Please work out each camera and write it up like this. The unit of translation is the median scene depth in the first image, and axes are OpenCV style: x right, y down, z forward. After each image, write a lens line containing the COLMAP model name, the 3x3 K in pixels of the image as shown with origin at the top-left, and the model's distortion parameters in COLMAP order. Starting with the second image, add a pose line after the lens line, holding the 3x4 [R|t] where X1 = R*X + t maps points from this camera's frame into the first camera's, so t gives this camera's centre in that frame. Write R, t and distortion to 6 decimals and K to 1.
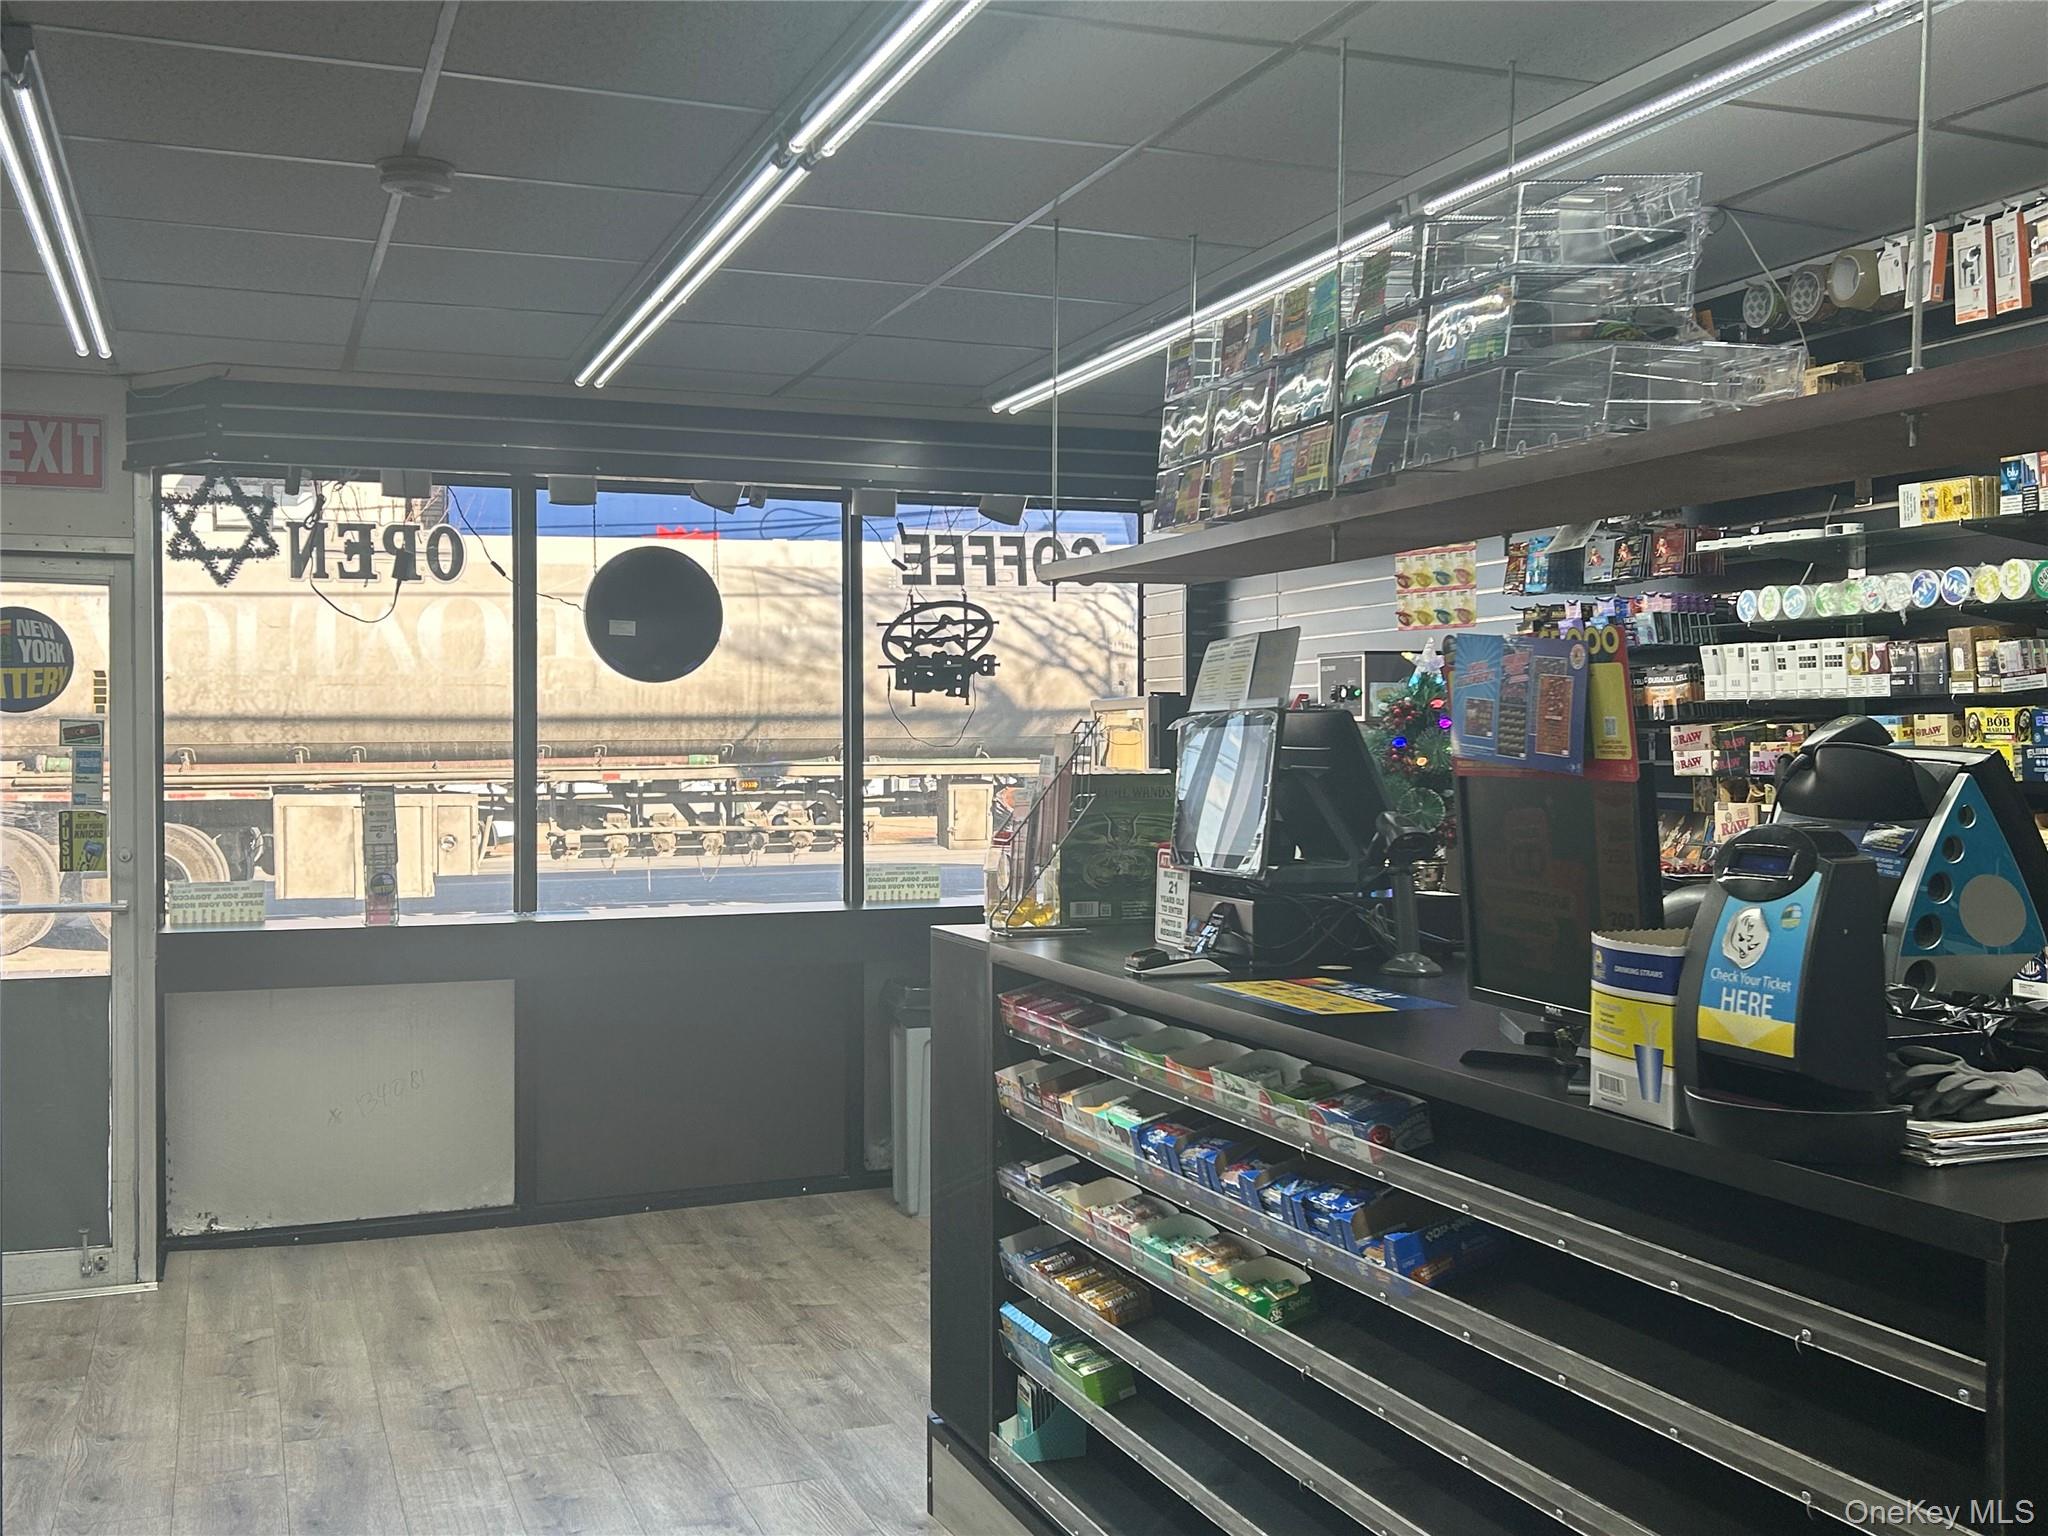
lens RADIAL K [[2137.2, 0, 1027.0], [0, 2137.2, 768.8], [0, 0, 1]] dist [0.047517, 0.000000]
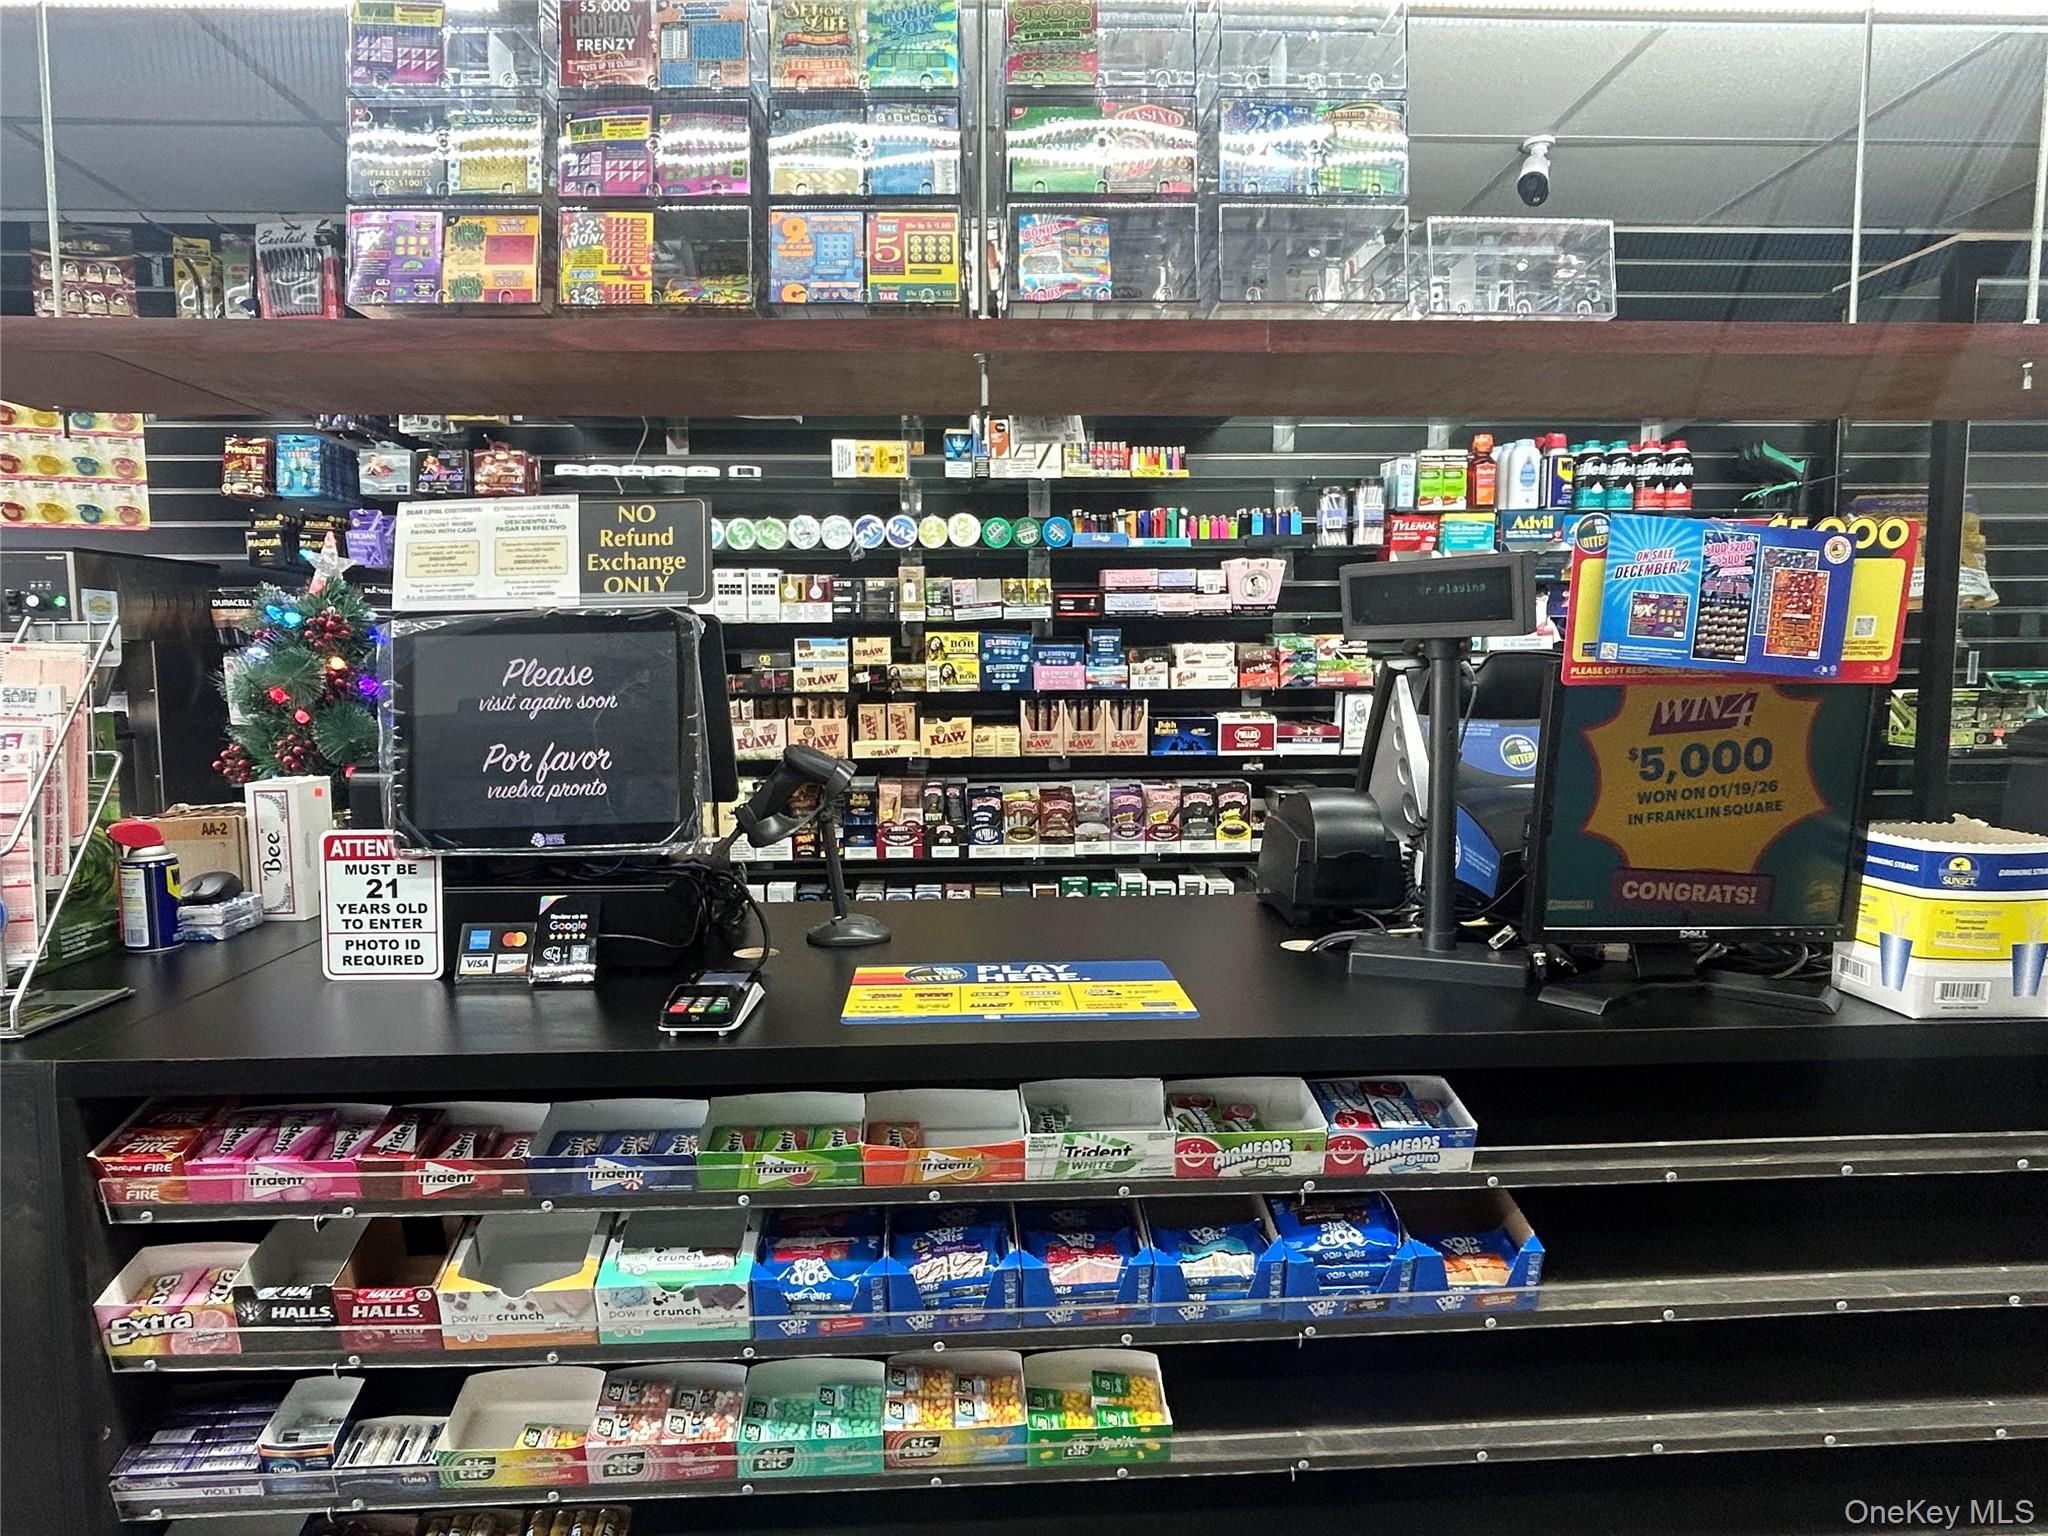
lens RADIAL K [[1270.4, 0, 1036.2], [0, 1270.4, 759.1], [0, 0, 1]] dist [-0.003474, -0.001172]
pose [[0.304546, -0.070280, 0.949901, -0.228429], [0.020674, 0.997527, 0.067175, -0.003650], [-0.952273, -0.000820, 0.305246, 0.702692]]
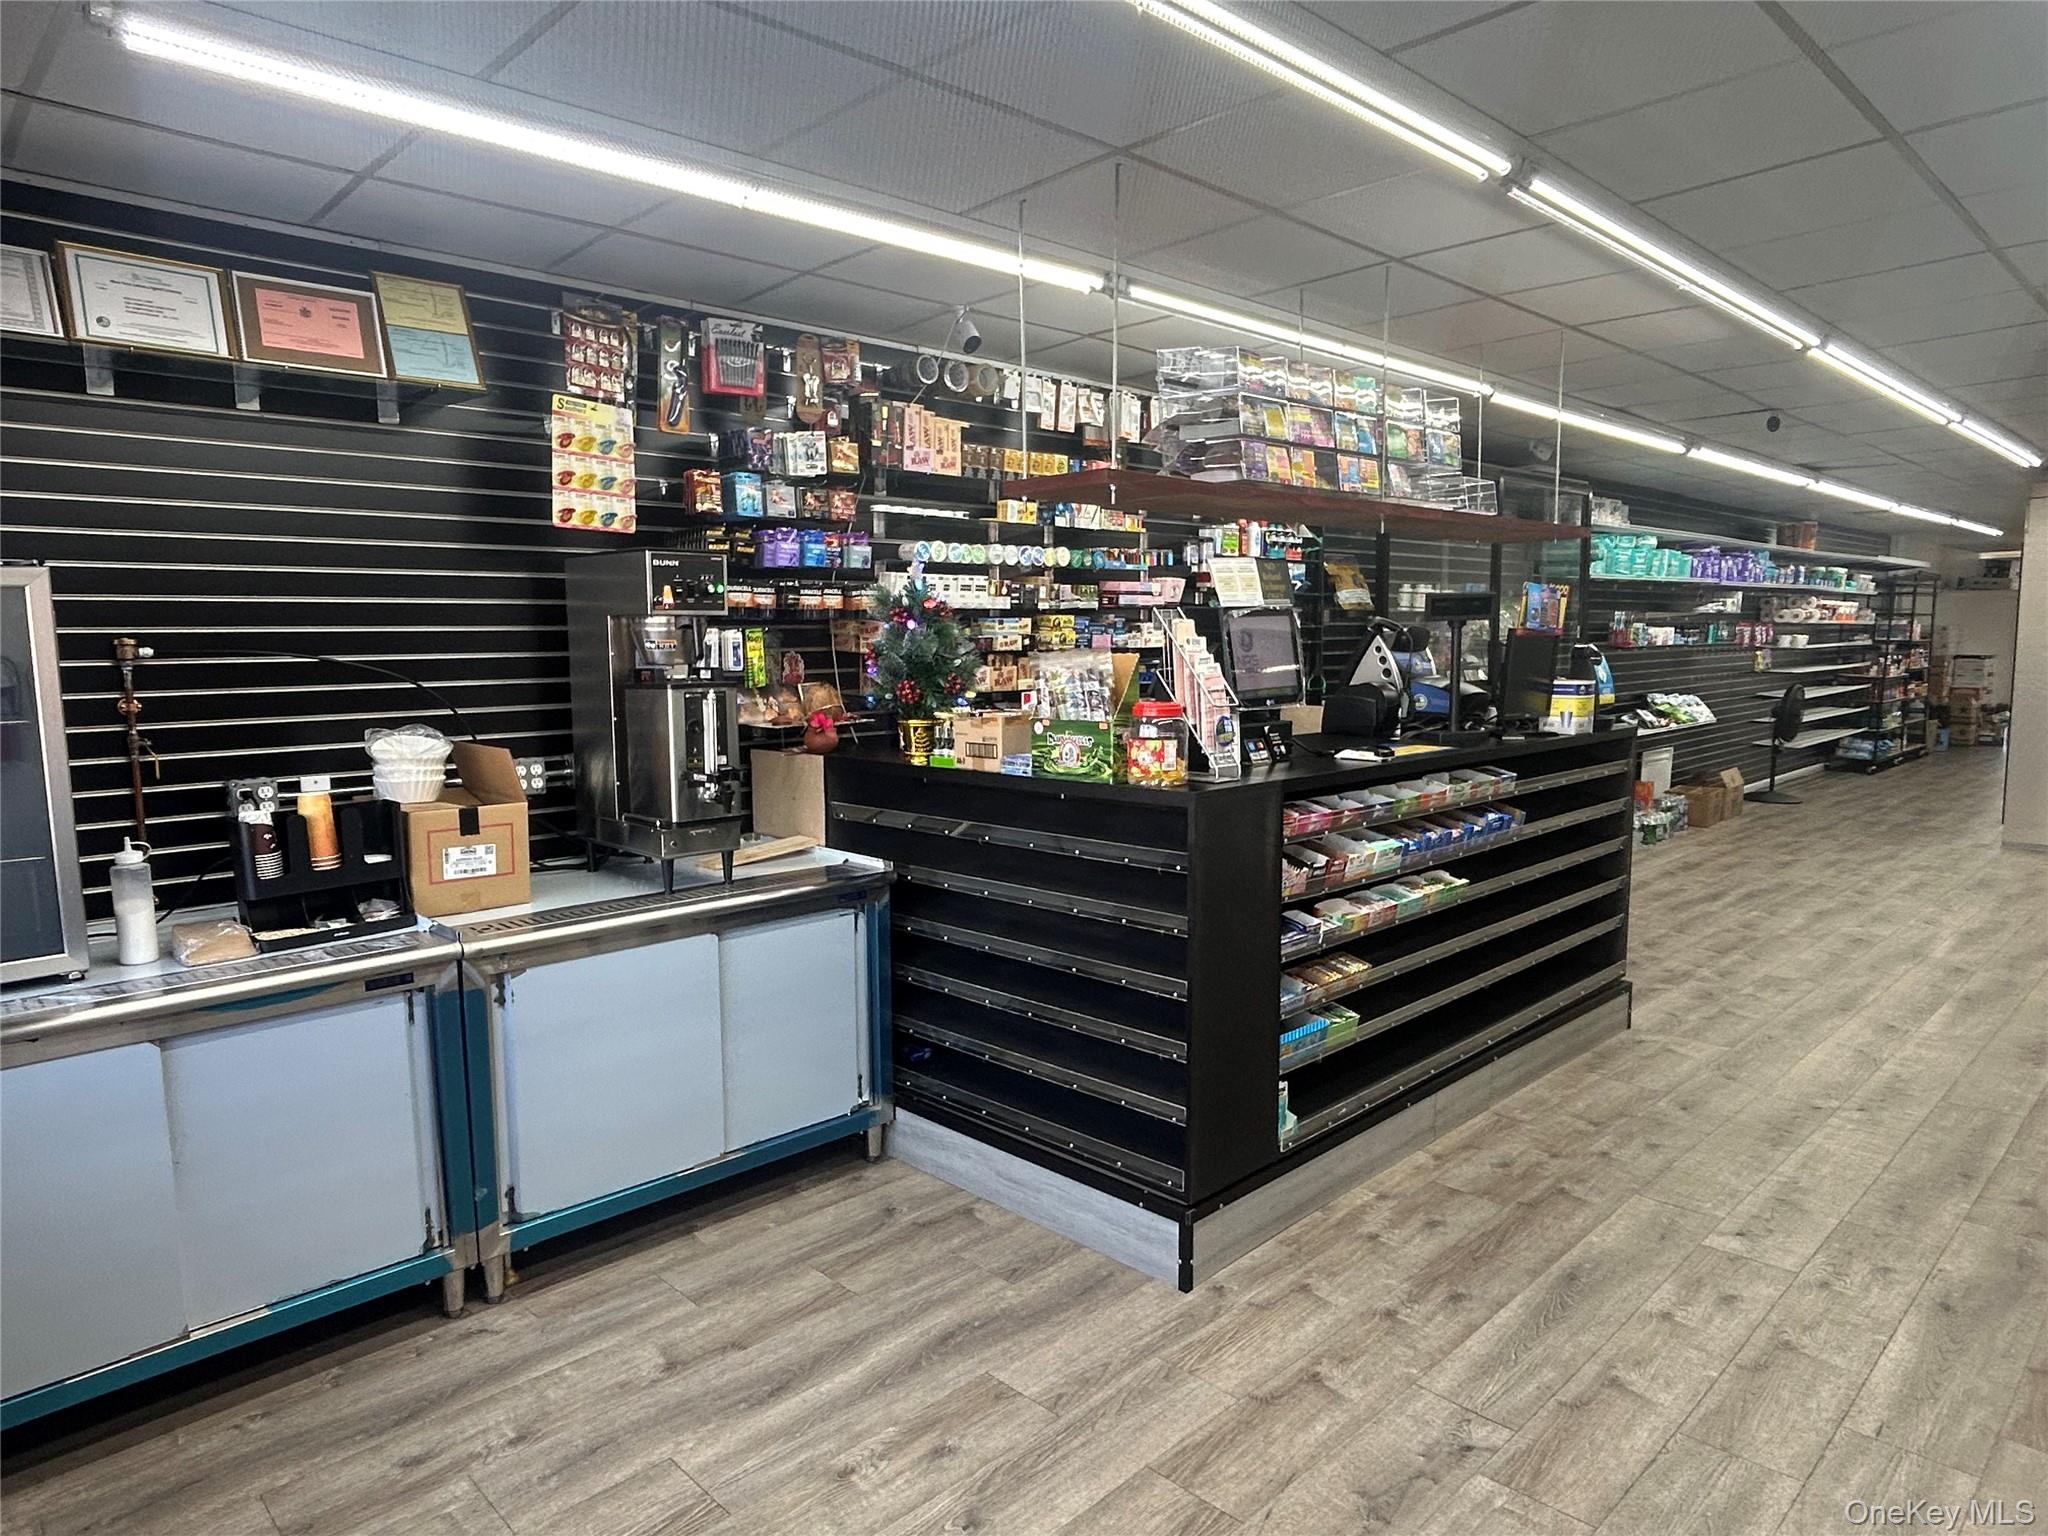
lens RADIAL K [[1270.4, 0, 1012.1], [0, 1270.4, 774.4], [0, 0, 1]] dist [-0.003474, -0.001172]
pose [[-0.402372, -0.090315, 0.911011, -0.680907], [0.027502, 0.993480, 0.110638, -0.011816], [-0.915063, 0.069572, -0.397265, 1.504009]]
